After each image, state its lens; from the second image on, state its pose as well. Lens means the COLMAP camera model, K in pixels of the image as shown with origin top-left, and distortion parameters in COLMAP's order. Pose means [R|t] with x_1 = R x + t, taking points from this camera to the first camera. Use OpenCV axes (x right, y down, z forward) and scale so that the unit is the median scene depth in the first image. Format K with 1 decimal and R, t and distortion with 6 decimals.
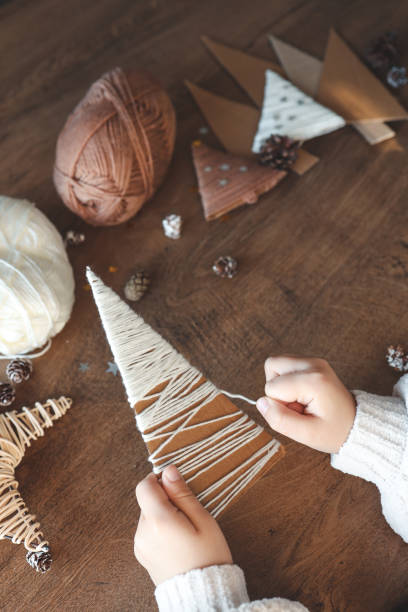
lens RADIAL K [[670.4, 0, 206.1], [0, 670.4, 305.3], [0, 0, 1]] dist [-0.056162, -0.000307]
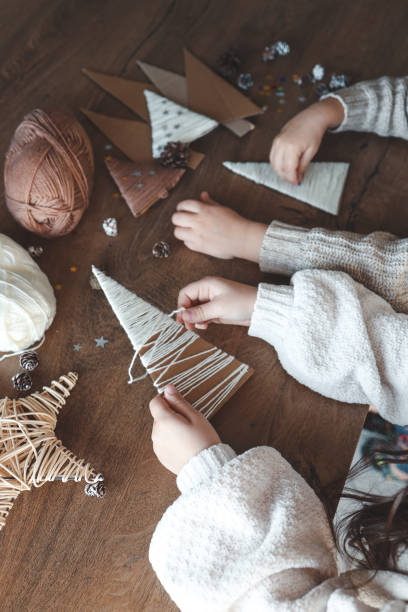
lens RADIAL K [[617.6, 0, 203.8], [0, 617.6, 308.2], [0, 0, 1]] dist [-0.058369, 0.007891]
pose [[0.951394, -0.216800, 0.218738, -0.182050], [0.207131, 0.976051, 0.066494, -0.008978], [-0.227916, -0.017955, 0.973515, -0.195789]]
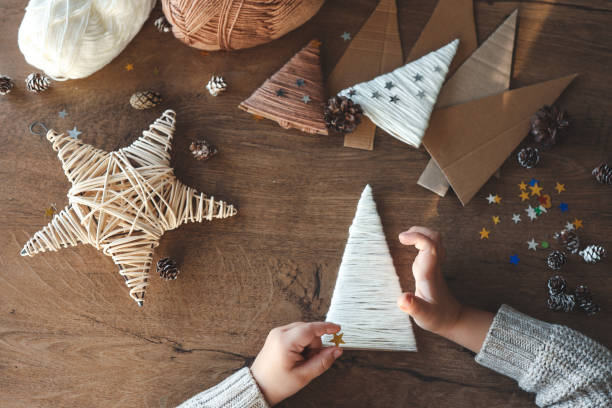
lens RADIAL K [[617.6, 0, 305.8], [0, 617.6, 205.8], [0, 0, 1]] dist [-0.058369, 0.007891]
pose [[0.580818, 0.800621, -0.147157, 0.356574], [-0.682512, 0.577478, 0.447992, -0.583578], [0.443652, -0.159765, 0.881843, 0.166025]]
